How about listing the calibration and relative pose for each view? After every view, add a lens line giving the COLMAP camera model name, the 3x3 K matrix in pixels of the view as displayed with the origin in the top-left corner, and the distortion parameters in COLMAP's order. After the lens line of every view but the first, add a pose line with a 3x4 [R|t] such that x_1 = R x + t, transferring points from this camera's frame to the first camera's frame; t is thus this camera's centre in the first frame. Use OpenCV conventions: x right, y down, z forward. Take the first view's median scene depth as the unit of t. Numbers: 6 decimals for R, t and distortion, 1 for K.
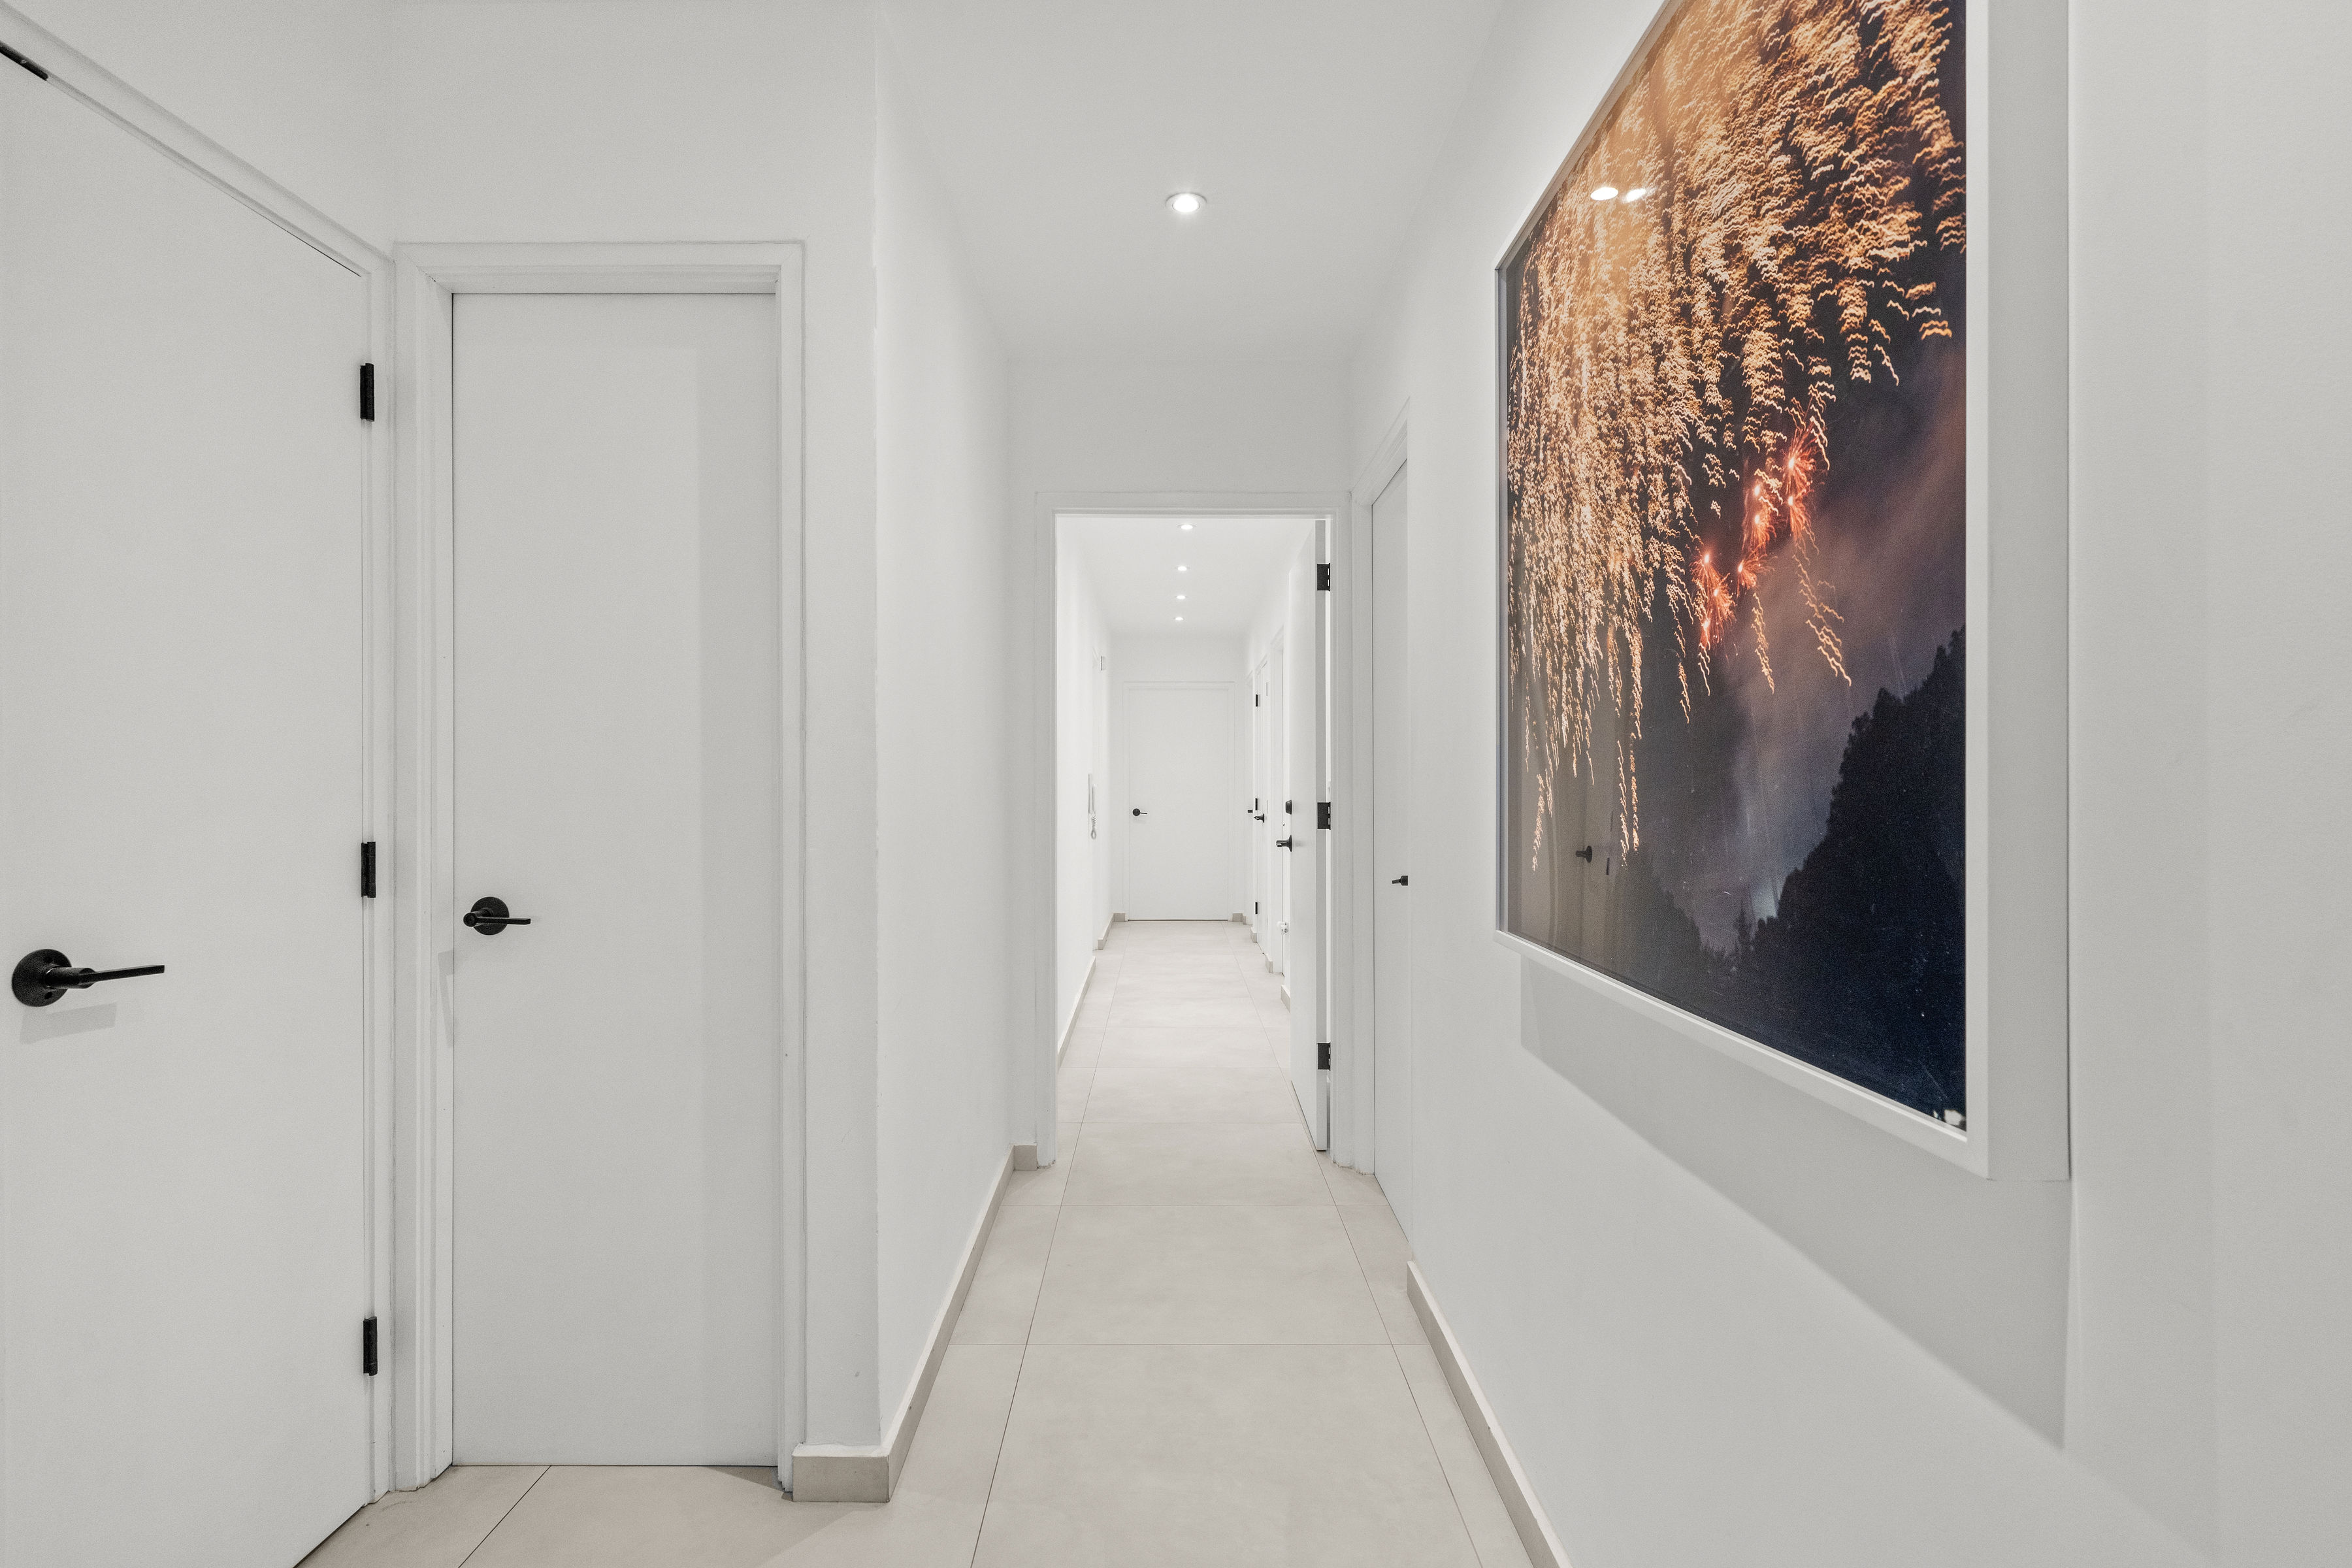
lens RADIAL K [[1088.7, 0, 1169.6], [0, 1088.7, 781.1], [0, 0, 1]] dist [-0.000691, 0.001000]
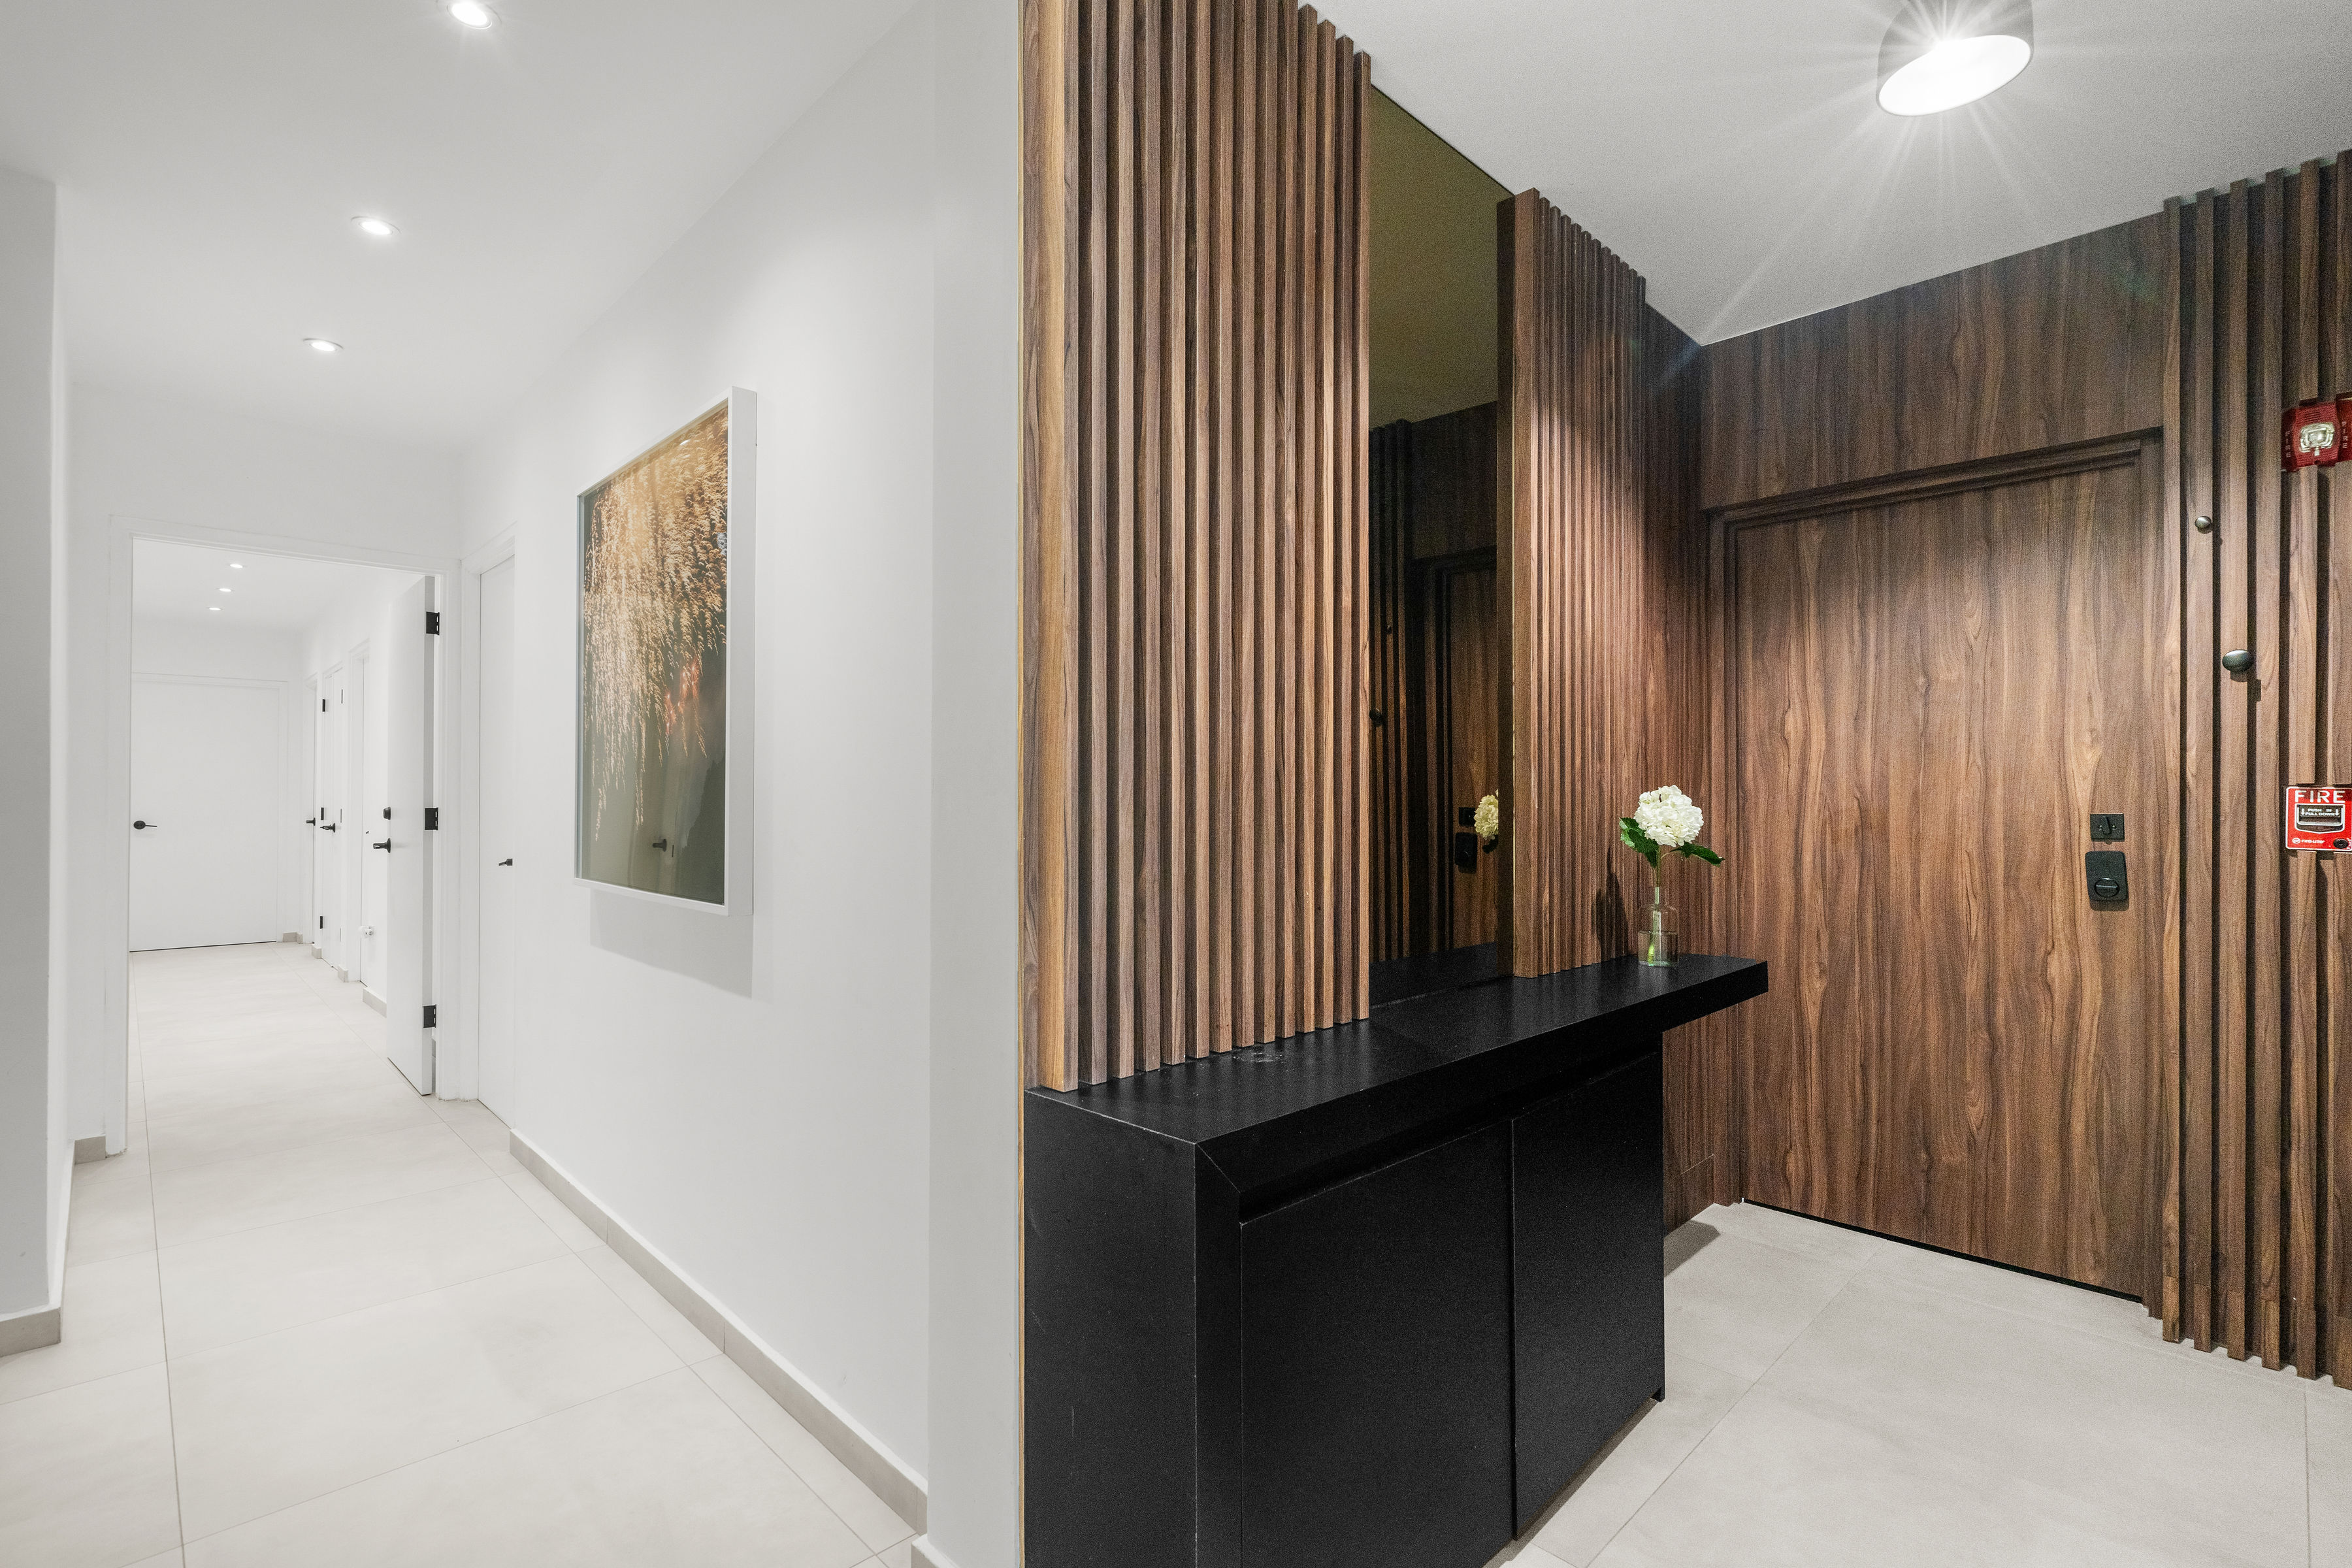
lens RADIAL K [[1088.7, 0, 1168.1], [0, 1088.7, 784.6], [0, 0, 1]] dist [-0.000691, 0.001000]
pose [[0.719038, 0.007447, 0.694930, -0.231451], [-0.003799, 0.999970, -0.006786, -0.002598], [-0.694960, 0.002240, 0.719045, -0.925114]]
